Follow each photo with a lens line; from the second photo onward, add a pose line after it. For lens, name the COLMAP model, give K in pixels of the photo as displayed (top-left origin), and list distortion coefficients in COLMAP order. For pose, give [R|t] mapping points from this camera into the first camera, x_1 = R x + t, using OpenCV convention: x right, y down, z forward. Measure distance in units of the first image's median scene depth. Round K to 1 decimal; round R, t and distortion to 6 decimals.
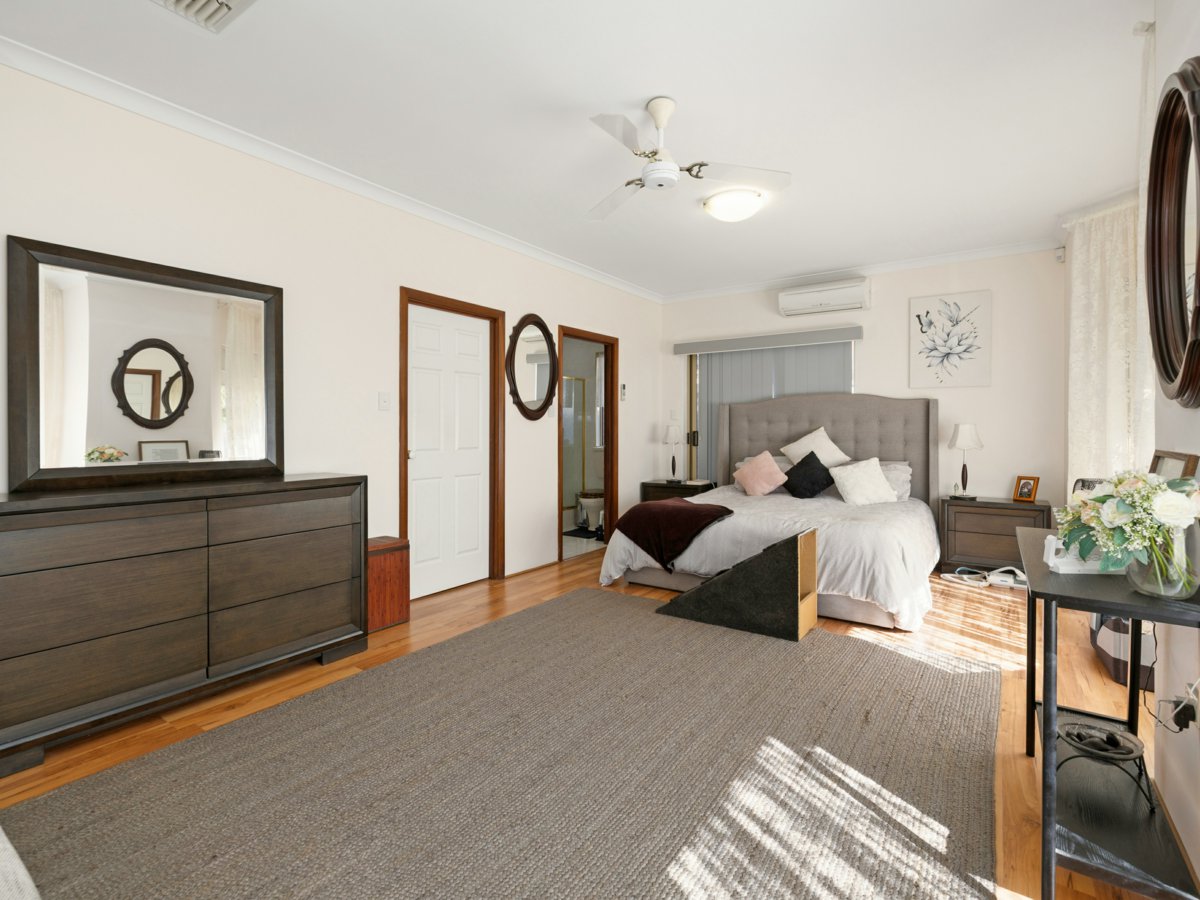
lens RADIAL K [[567.8, 0, 600.5], [0, 567.8, 442.6], [0, 0, 1]] dist [0.002935, -0.000067]
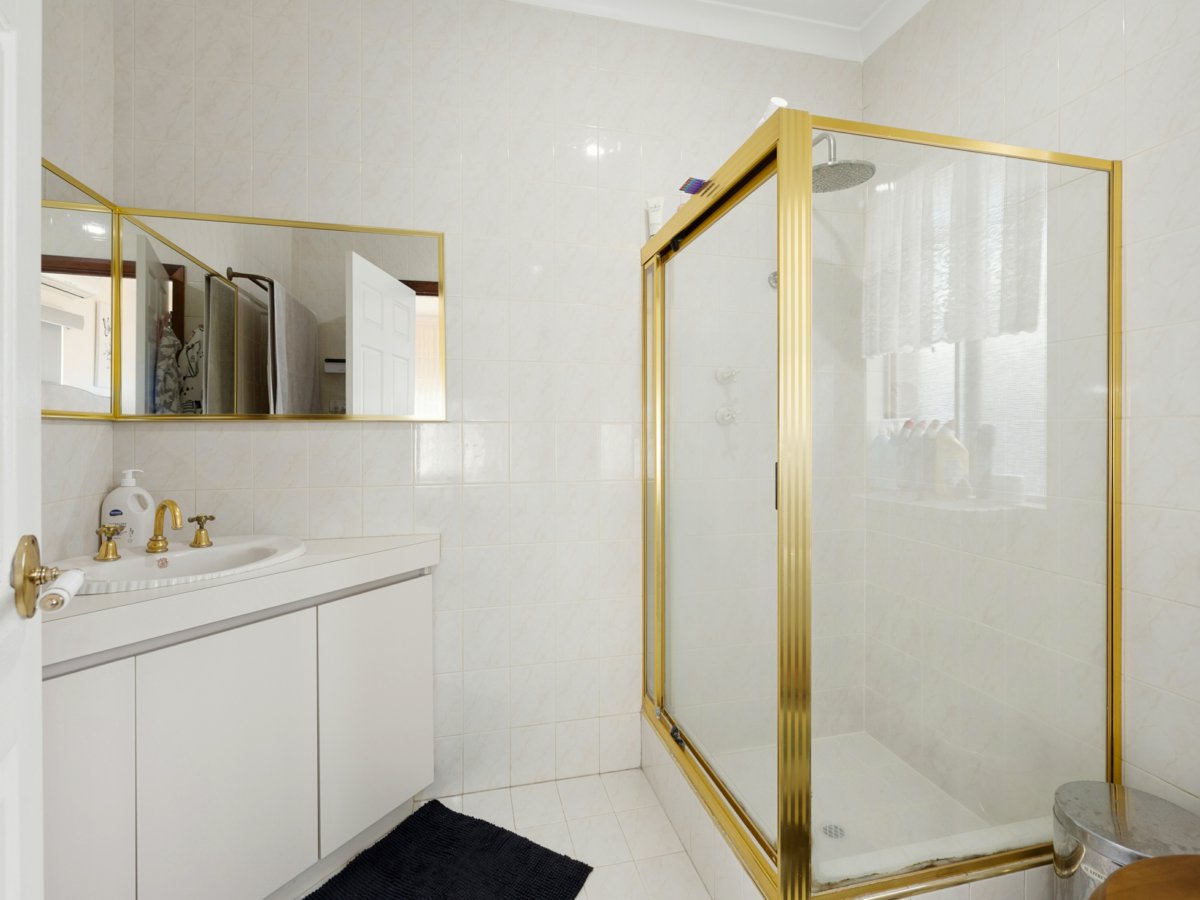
lens RADIAL K [[567.8, 0, 600.4], [0, 567.8, 445.4], [0, 0, 1]] dist [0.002935, -0.000067]
pose [[0.756429, 0.002743, -0.654070, -0.034270], [-0.006068, 0.999978, -0.002823, -0.016024], [0.654047, 0.006105, 0.756429, 0.727789]]
